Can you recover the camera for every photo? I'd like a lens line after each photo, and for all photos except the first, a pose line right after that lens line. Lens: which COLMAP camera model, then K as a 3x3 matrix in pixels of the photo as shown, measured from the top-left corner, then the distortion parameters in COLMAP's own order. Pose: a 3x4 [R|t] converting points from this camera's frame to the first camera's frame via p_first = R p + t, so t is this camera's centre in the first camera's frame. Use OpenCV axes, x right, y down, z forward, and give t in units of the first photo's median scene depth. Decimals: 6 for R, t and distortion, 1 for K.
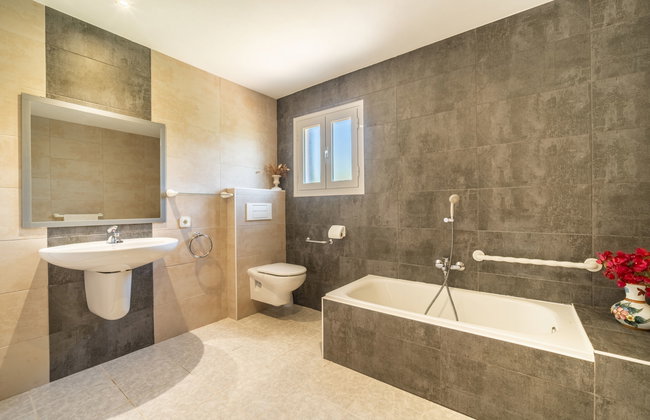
lens RADIAL K [[265.9, 0, 326.4], [0, 265.9, 209.1], [0, 0, 1]] dist [-0.011593, 0.000679]
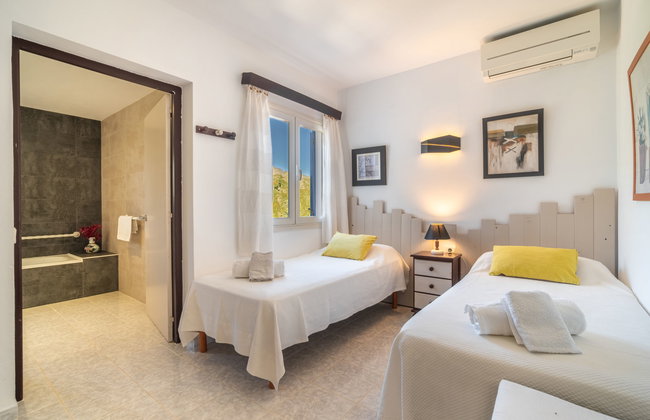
lens RADIAL K [[306.3, 0, 325.3], [0, 306.3, 207.3], [0, 0, 1]] dist [-0.003225, 0.000198]
pose [[0.017809, 0.002229, 0.999839, -1.557203], [0.006000, 0.999979, -0.002336, -0.009286], [-0.999823, 0.006041, 0.017795, -1.183068]]
